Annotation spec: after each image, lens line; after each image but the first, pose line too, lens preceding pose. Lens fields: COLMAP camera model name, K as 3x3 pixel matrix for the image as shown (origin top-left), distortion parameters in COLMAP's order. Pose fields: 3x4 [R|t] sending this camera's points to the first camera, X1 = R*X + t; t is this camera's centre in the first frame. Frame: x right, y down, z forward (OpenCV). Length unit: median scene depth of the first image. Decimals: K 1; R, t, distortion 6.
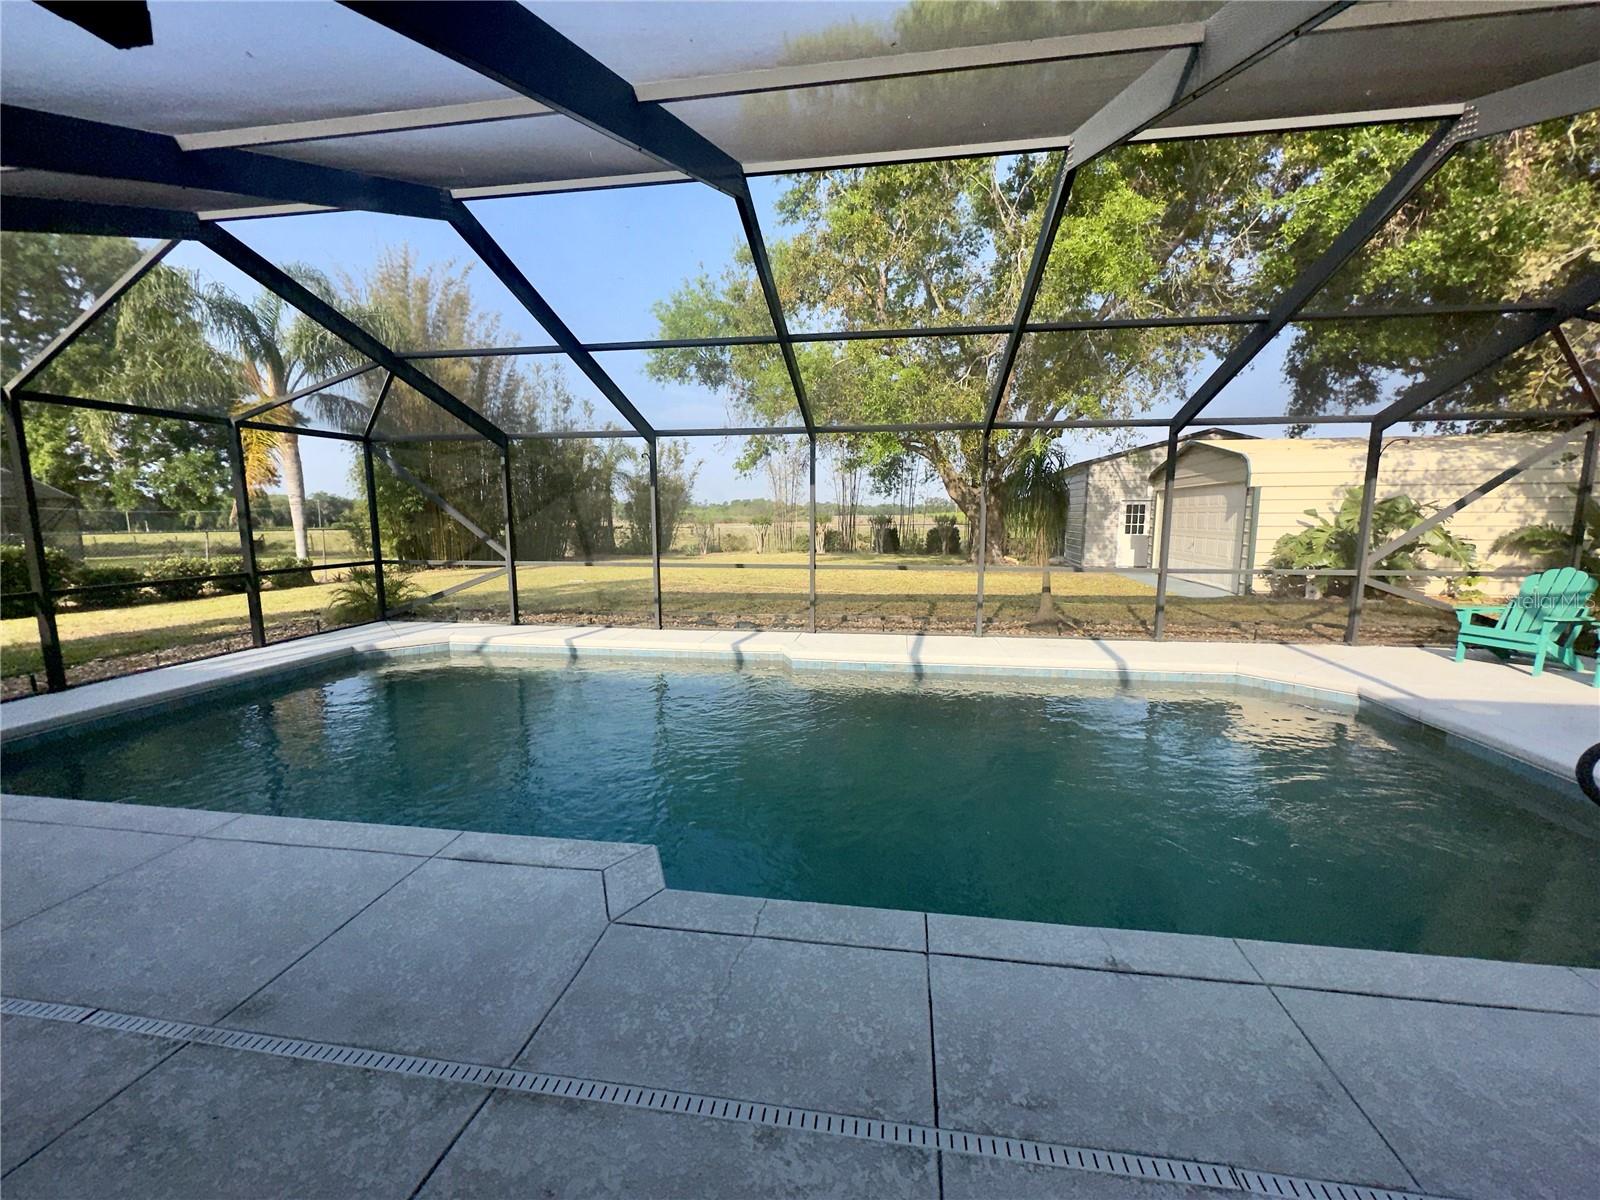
lens RADIAL K [[638.8, 0, 800.8], [0, 638.8, 603.5], [0, 0, 1]] dist [0.000178, 0.000923]
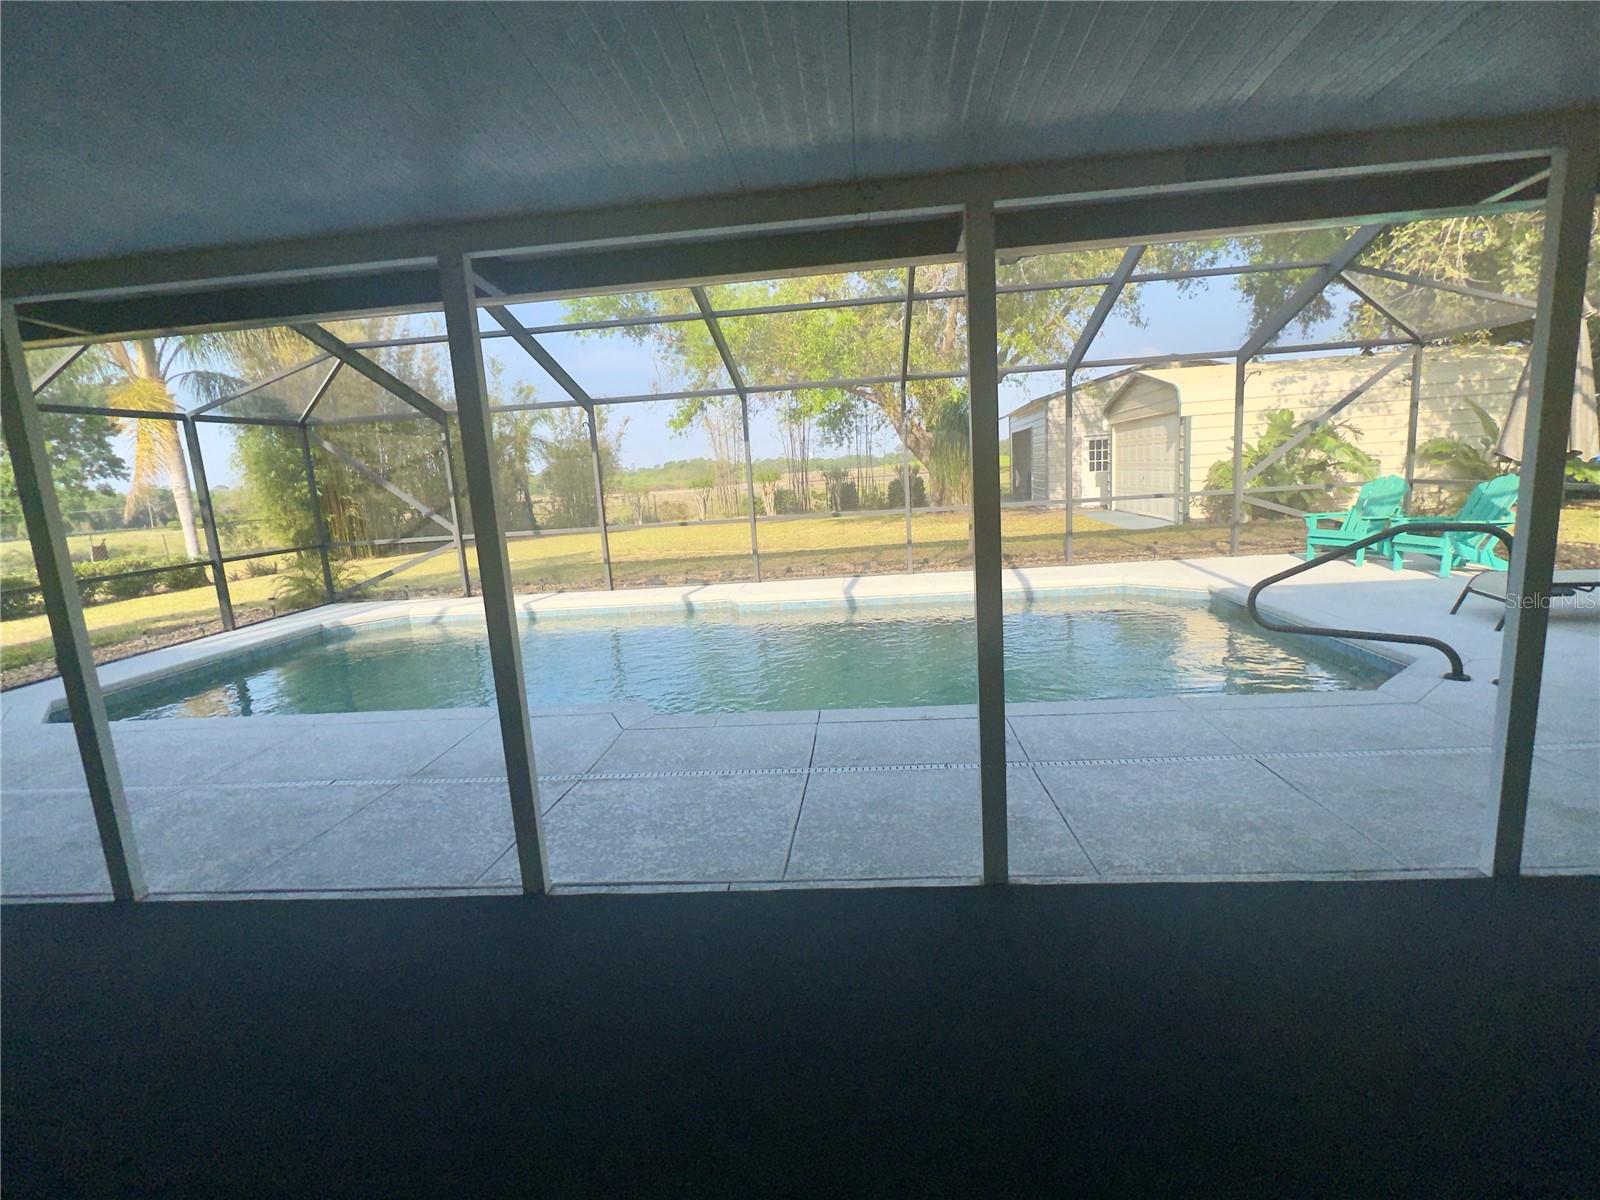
lens RADIAL K [[764.9, 0, 805.6], [0, 764.9, 605.4], [0, 0, 1]] dist [0.003888, -0.000386]
pose [[0.995398, -0.074625, 0.060117, 0.012524], [0.072583, 0.996731, 0.035472, 0.030055], [-0.062567, -0.030945, 0.997561, -0.183790]]
